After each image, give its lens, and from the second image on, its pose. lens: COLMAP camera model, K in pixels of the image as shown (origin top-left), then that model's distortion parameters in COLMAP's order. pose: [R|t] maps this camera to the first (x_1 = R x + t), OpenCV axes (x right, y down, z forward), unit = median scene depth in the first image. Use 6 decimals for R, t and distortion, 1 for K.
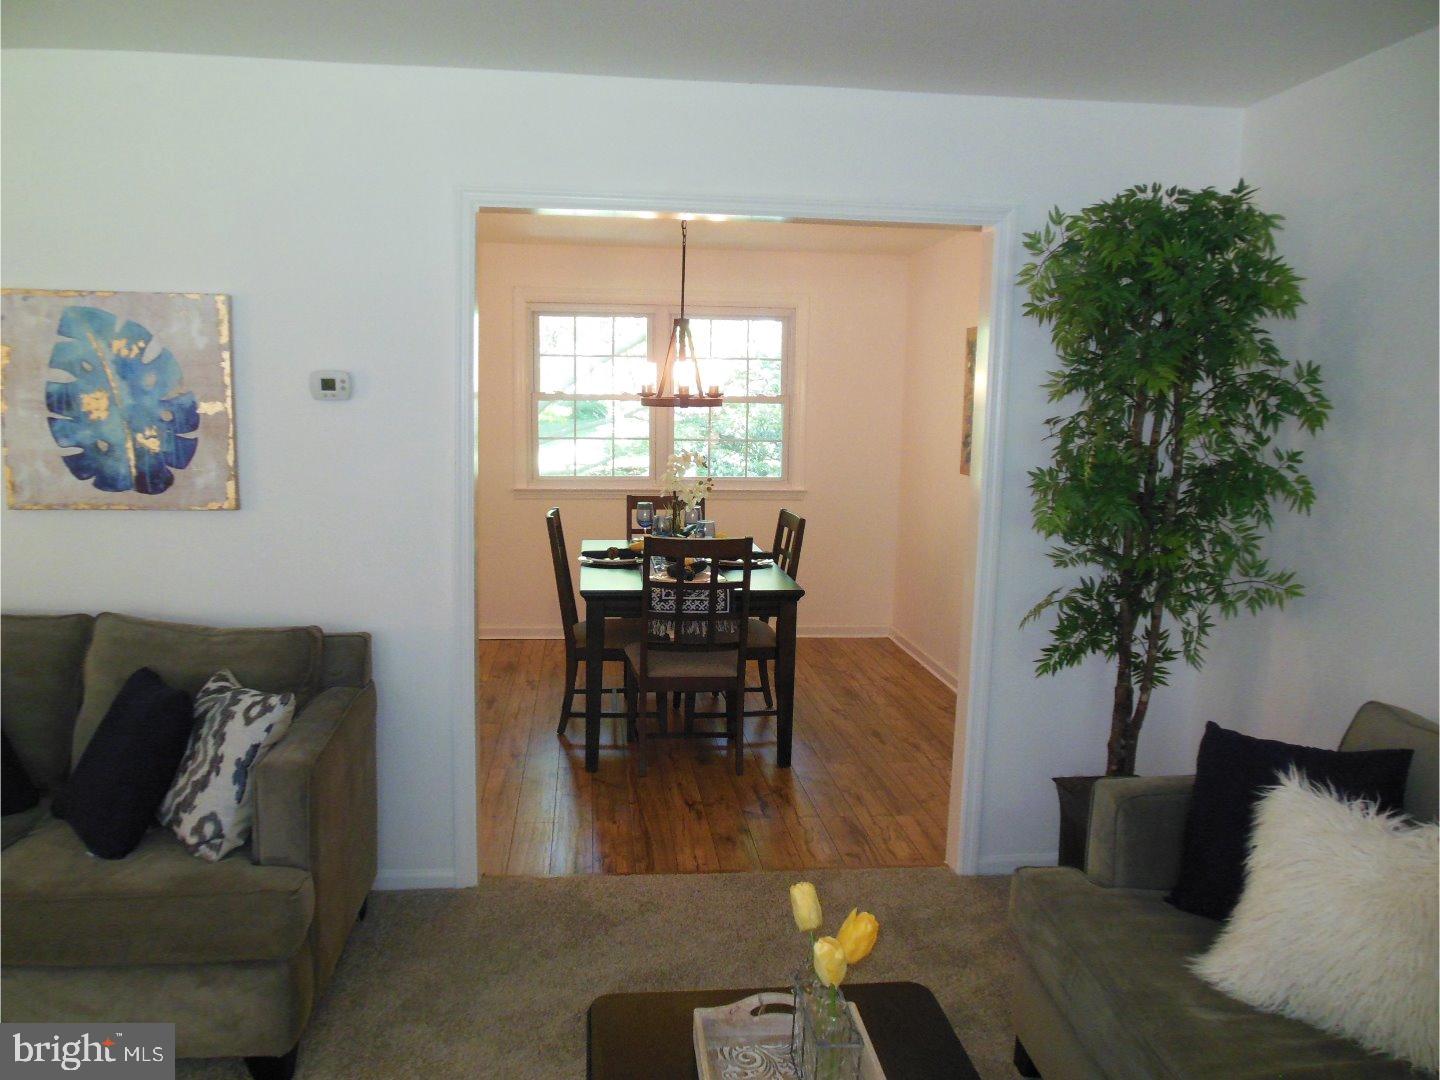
lens RADIAL K [[1091.5, 0, 708.1], [0, 1091.5, 543.1], [0, 0, 1]] dist [-0.093130, 0.132940]
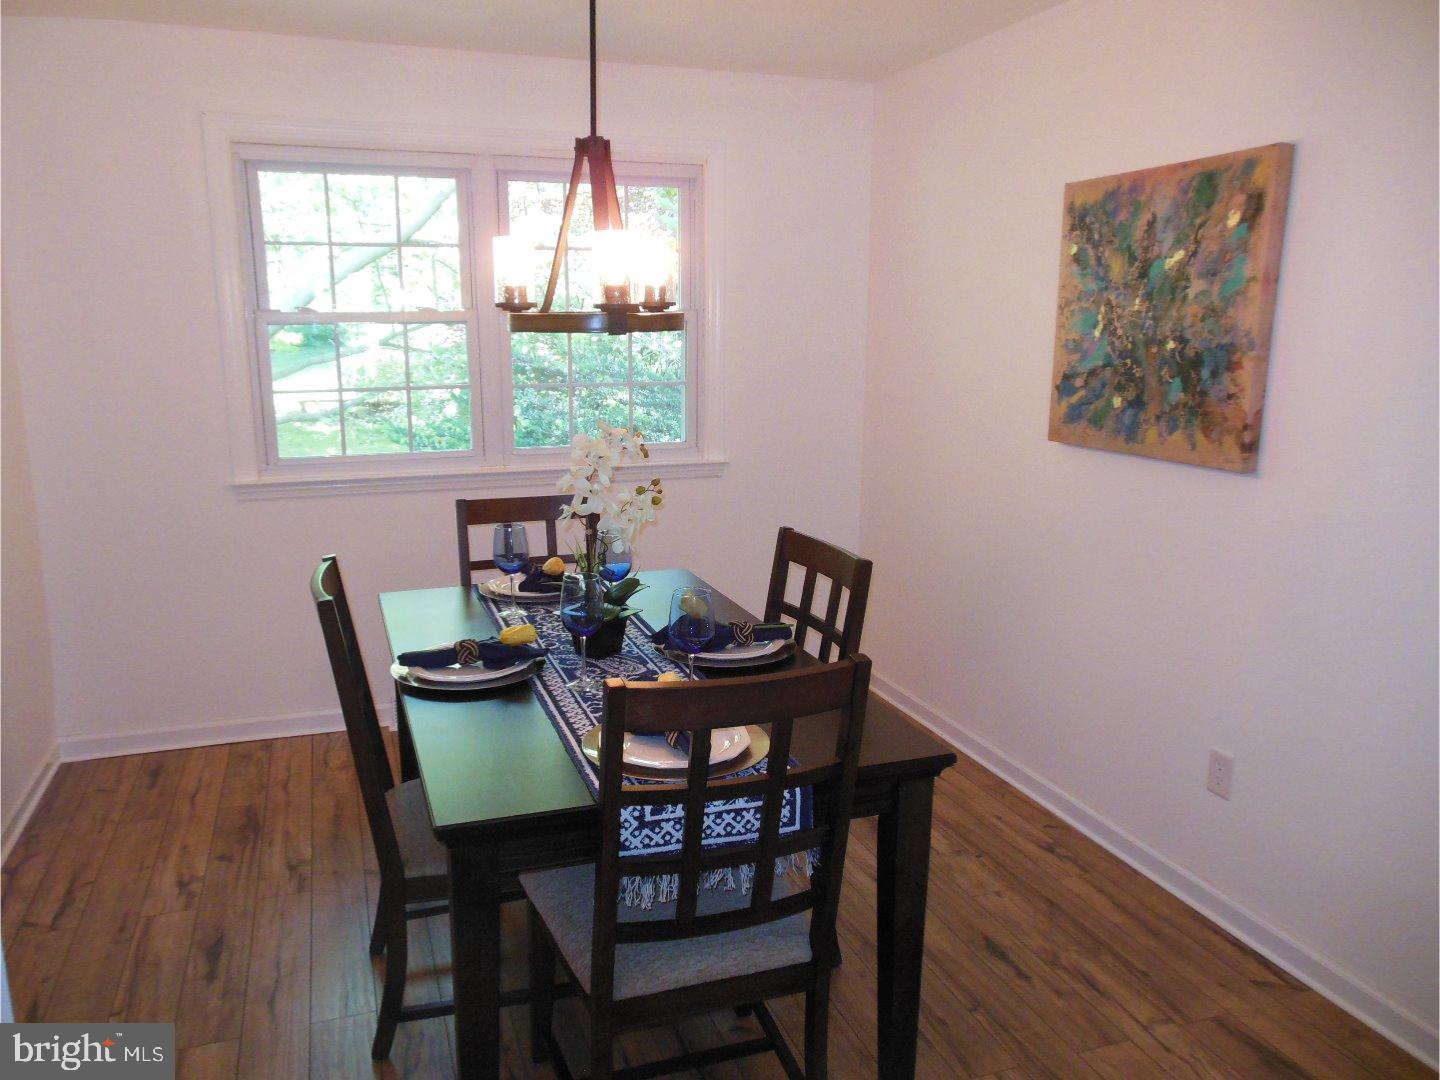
lens RADIAL K [[1091.5, 0, 708.1], [0, 1091.5, 543.1], [0, 0, 1]] dist [-0.093130, 0.132940]
pose [[0.972192, -0.058967, 0.226638, -0.078871], [0.042406, 0.996108, 0.077265, -0.060626], [-0.230312, -0.065506, 0.970910, 0.468187]]
